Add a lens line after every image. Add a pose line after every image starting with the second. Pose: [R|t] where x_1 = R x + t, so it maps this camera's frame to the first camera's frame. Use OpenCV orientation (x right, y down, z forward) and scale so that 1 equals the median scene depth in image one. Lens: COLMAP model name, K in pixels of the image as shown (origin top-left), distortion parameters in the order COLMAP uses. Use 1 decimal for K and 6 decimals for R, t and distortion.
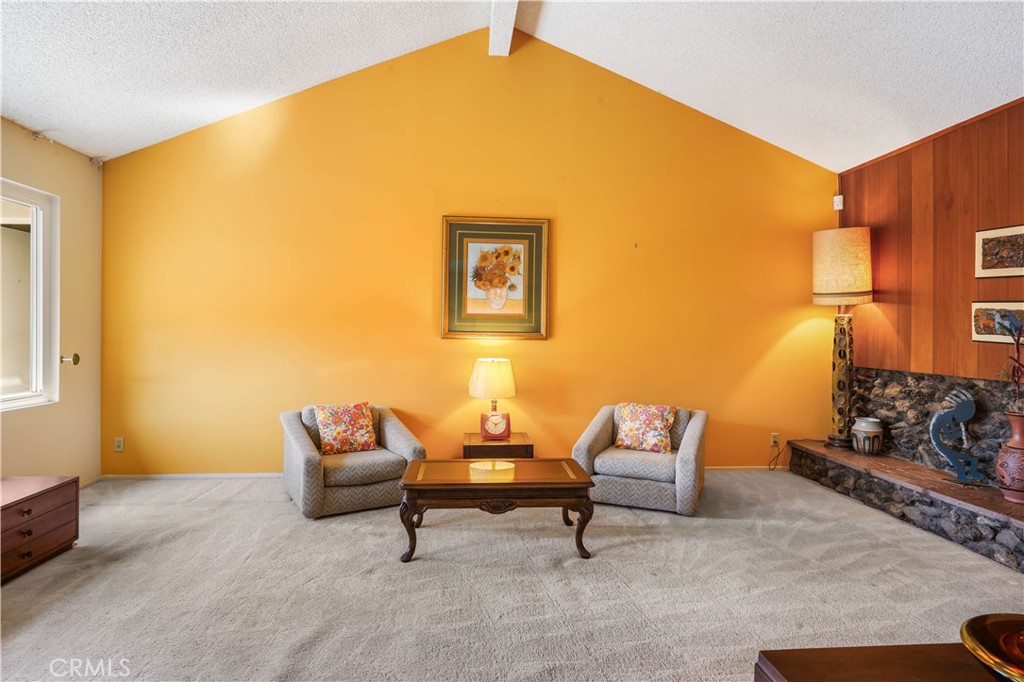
lens RADIAL K [[567.9, 0, 493.7], [0, 567.9, 326.9], [0, 0, 1]] dist [0.008715, 0.000100]
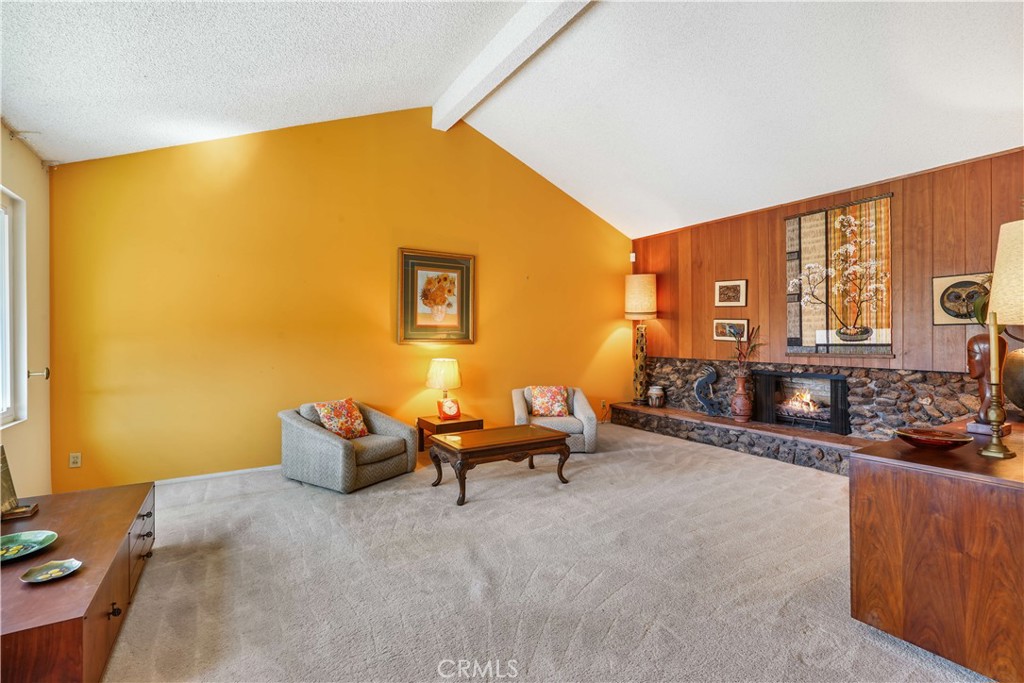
lens RADIAL K [[470.0, 0, 511.4], [0, 470.0, 331.5], [0, 0, 1]] dist [-0.002403, 0.000611]
pose [[0.888014, -0.006885, 0.459764, -0.395896], [0.008411, 0.999964, -0.001271, -0.005797], [-0.459739, 0.004996, 0.888040, -0.053456]]
